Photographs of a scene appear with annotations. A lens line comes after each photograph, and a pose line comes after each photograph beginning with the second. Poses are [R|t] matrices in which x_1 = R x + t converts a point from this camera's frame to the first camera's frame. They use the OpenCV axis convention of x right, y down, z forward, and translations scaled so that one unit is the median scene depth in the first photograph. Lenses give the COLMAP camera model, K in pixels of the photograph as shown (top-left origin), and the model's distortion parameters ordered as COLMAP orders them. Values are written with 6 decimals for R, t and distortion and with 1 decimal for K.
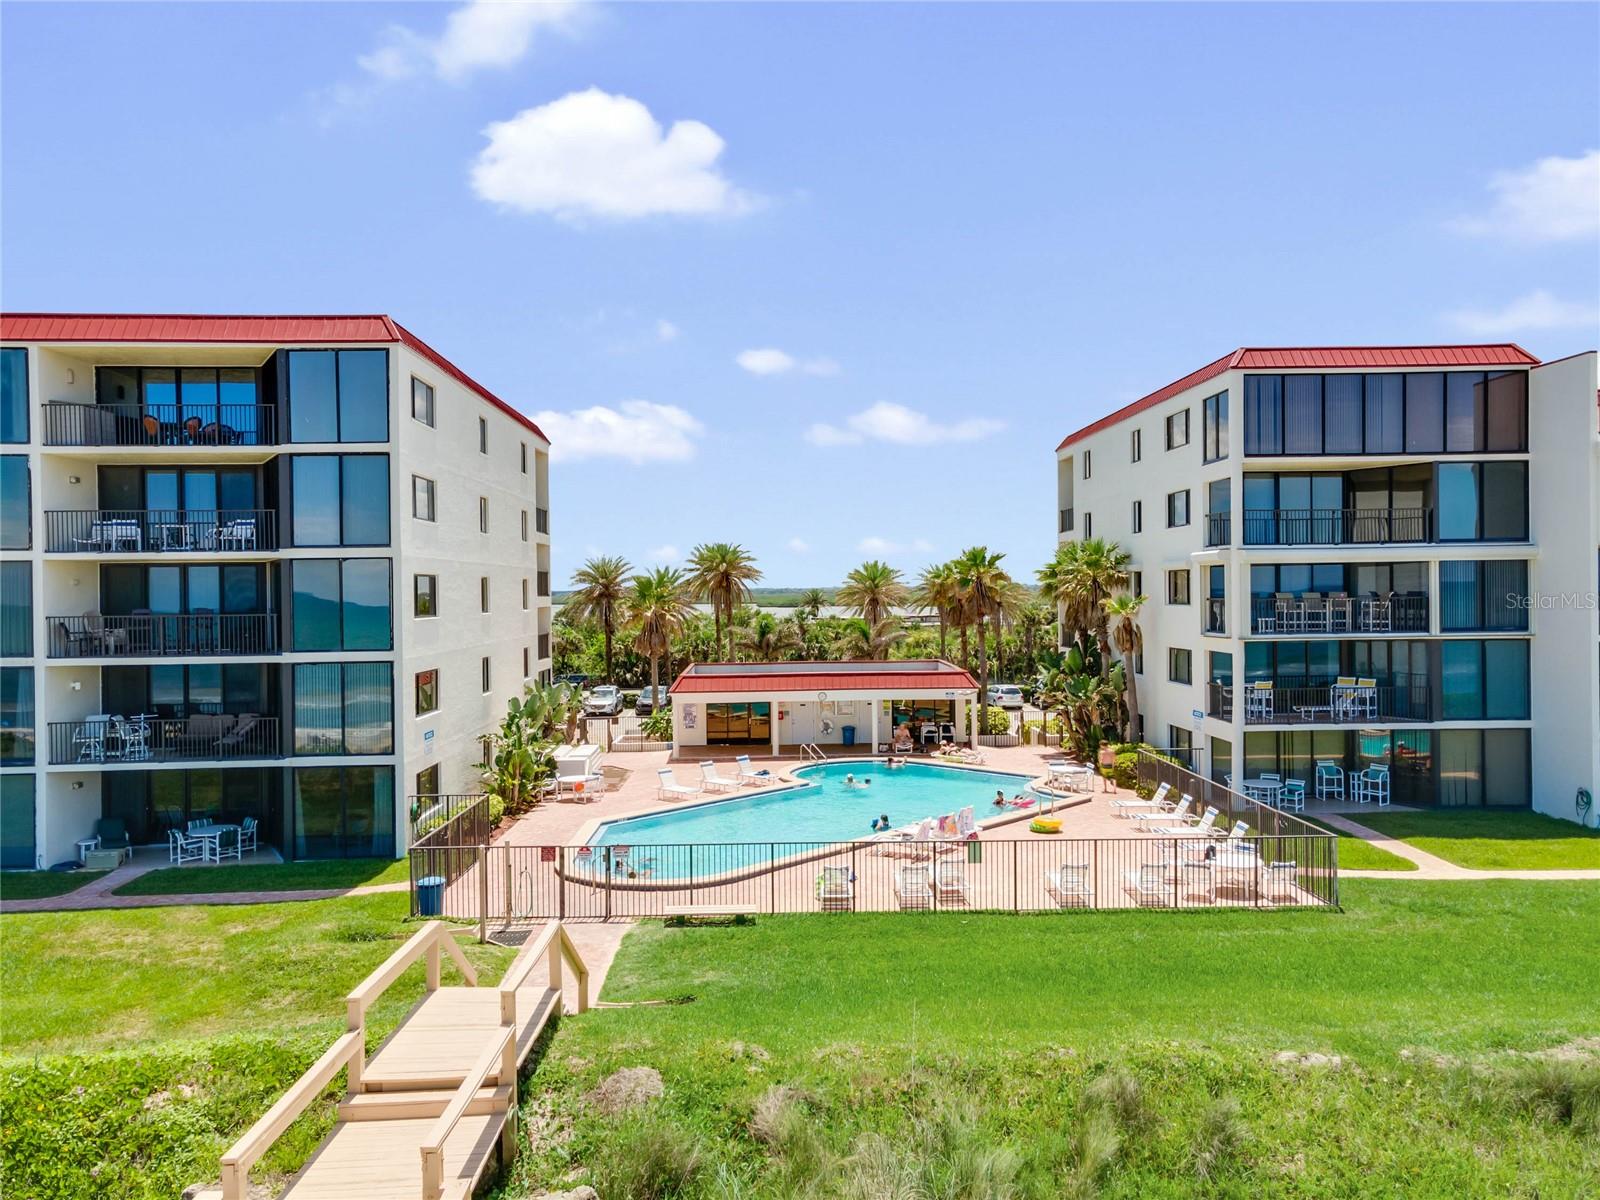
lens RADIAL K [[1115.7, 0, 800.0], [0, 1115.7, 600.0], [0, 0, 1]] dist [0.055532, 0.001183]
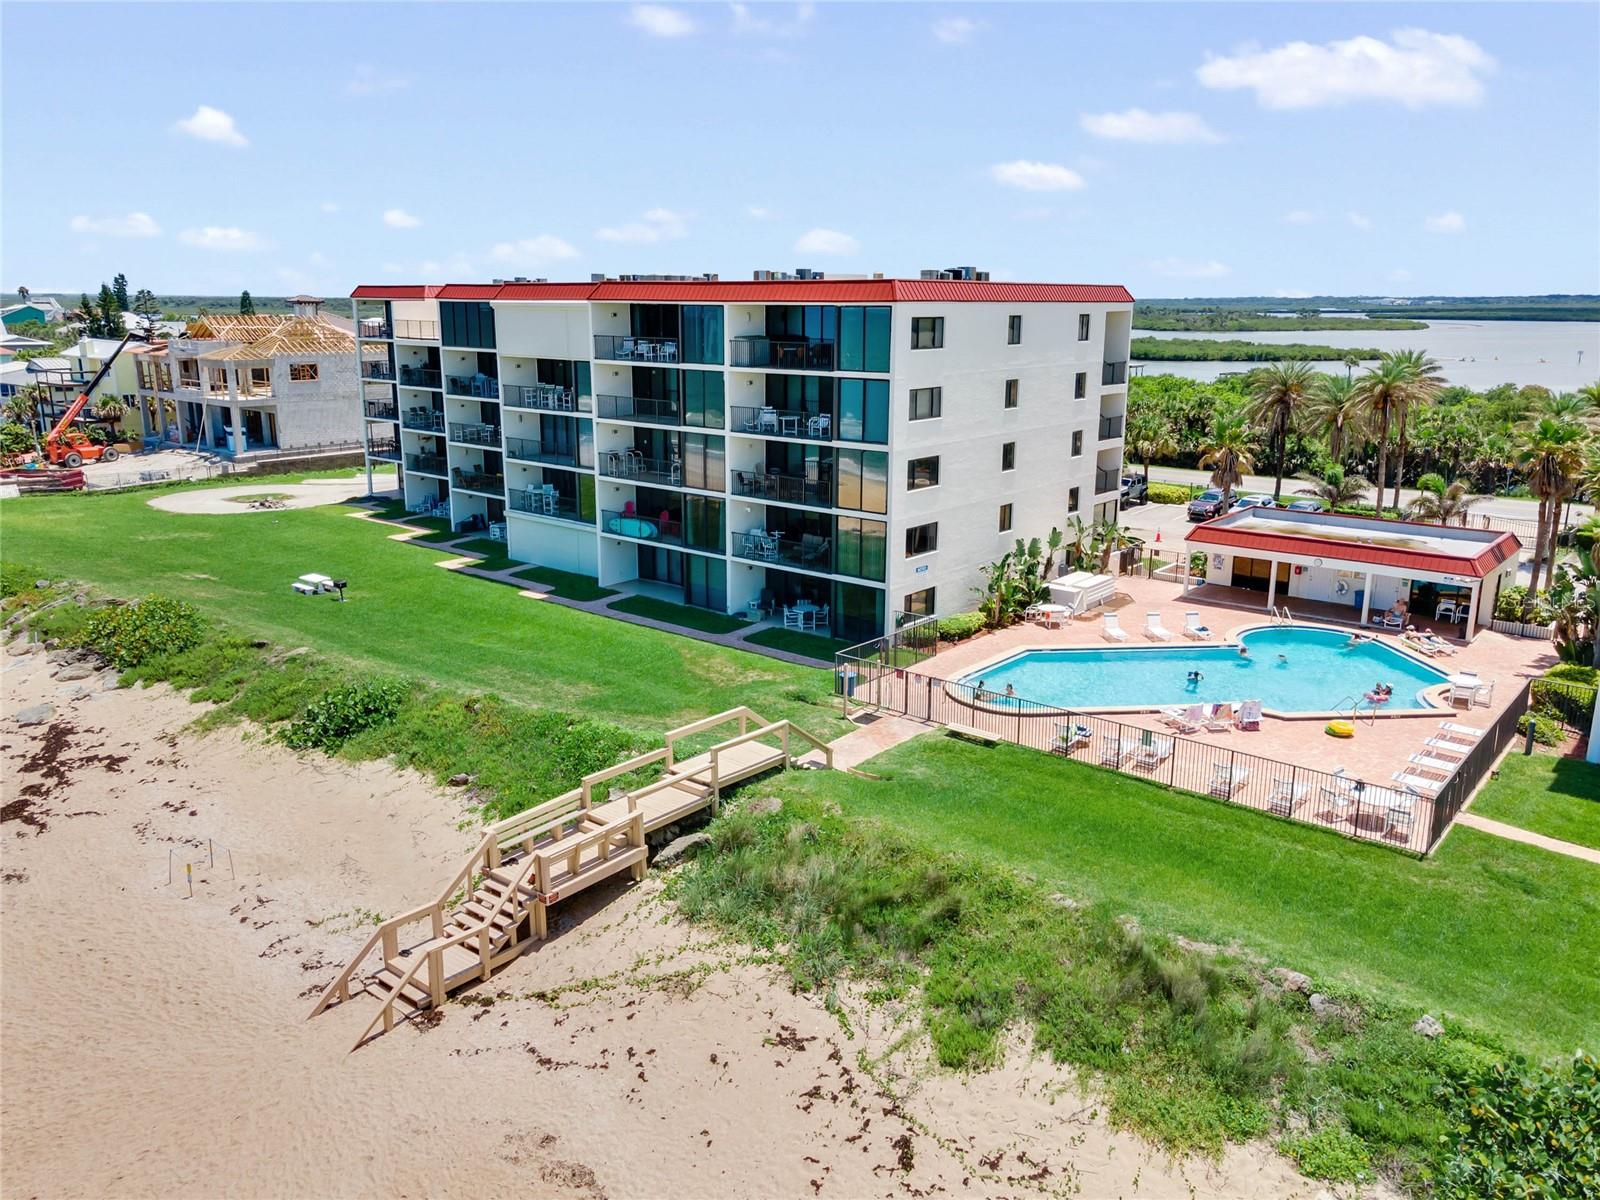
lens RADIAL K [[1181.0, 0, 800.0], [0, 1181.0, 600.0], [0, 0, 1]] dist [0.034611, 0.007372]
pose [[0.738373, 0.165645, -0.653733, 0.589364], [-0.003909, 0.970401, 0.241468, -0.220514], [0.674381, -0.175739, 0.717166, -0.221688]]
